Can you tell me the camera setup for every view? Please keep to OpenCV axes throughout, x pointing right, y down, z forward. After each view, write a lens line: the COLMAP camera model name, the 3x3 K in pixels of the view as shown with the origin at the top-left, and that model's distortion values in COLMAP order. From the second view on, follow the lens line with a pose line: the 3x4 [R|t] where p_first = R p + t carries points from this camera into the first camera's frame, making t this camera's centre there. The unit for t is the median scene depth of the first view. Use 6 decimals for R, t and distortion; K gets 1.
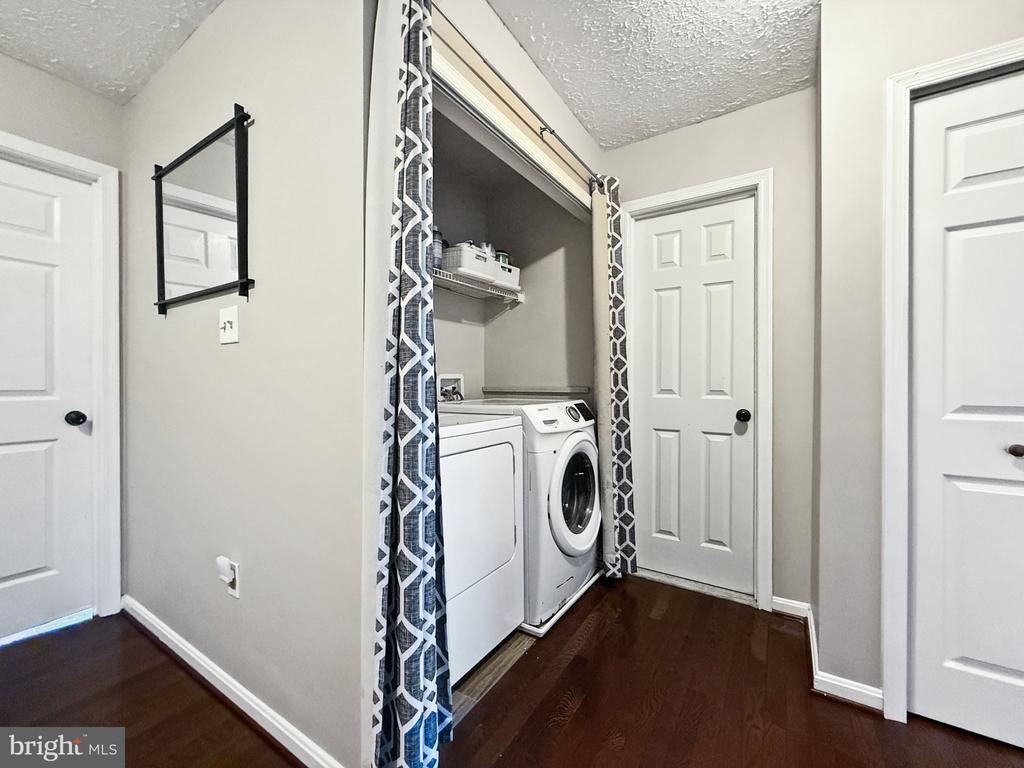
lens RADIAL K [[416.6, 0, 512.2], [0, 416.6, 382.0], [0, 0, 1]] dist [0.000178, 0.000078]
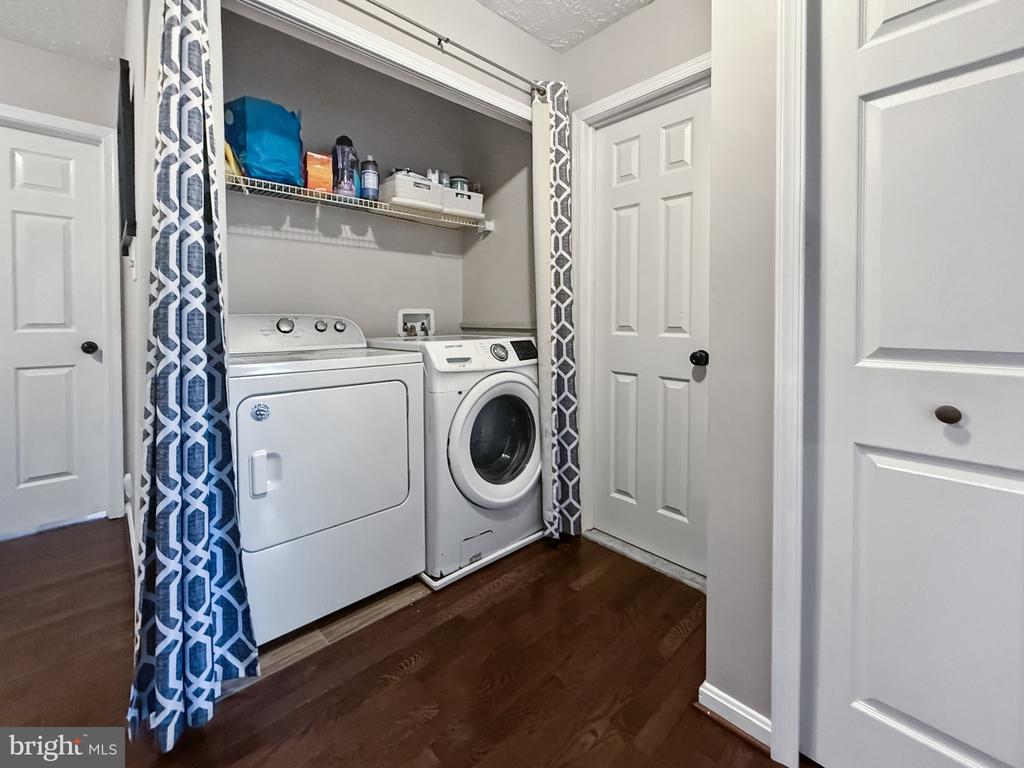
lens RADIAL K [[441.5, 0, 519.0], [0, 441.5, 326.7], [0, 0, 1]] dist [-0.000868, 0.000128]
pose [[0.971705, 0.005024, -0.236143, 0.401595], [-0.001265, 0.999870, 0.016066, 0.006207], [0.236193, -0.015313, 0.971585, 0.079146]]
